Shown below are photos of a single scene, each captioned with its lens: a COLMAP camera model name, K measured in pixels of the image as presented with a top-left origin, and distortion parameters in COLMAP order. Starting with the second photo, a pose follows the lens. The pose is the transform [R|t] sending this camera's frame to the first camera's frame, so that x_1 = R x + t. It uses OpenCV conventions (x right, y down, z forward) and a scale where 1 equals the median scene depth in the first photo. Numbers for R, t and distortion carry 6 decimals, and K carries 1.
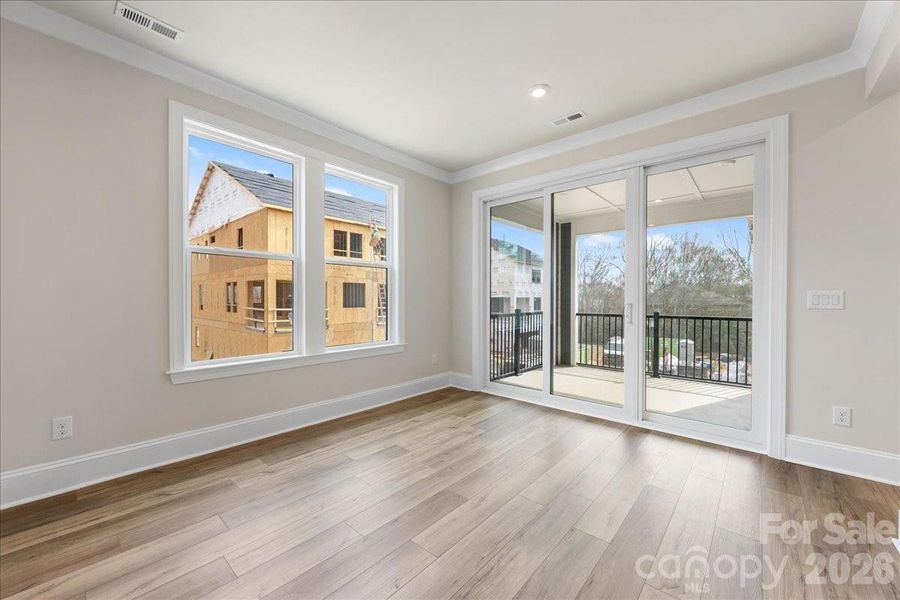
lens RADIAL K [[351.8, 0, 449.7], [0, 351.8, 302.3], [0, 0, 1]] dist [-0.002535, -0.000034]
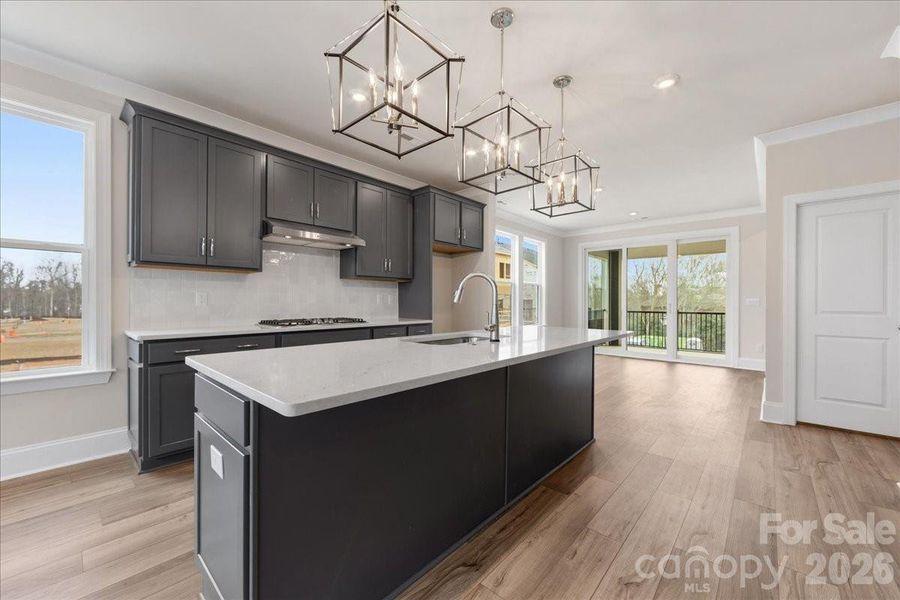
lens RADIAL K [[351.8, 0, 449.7], [0, 351.8, 302.3], [0, 0, 1]] dist [-0.002535, -0.000034]
pose [[0.999893, -0.000842, -0.014626, -0.562405], [0.000751, 0.999980, -0.006230, 0.003835], [0.014631, 0.006218, 0.999874, -0.816153]]
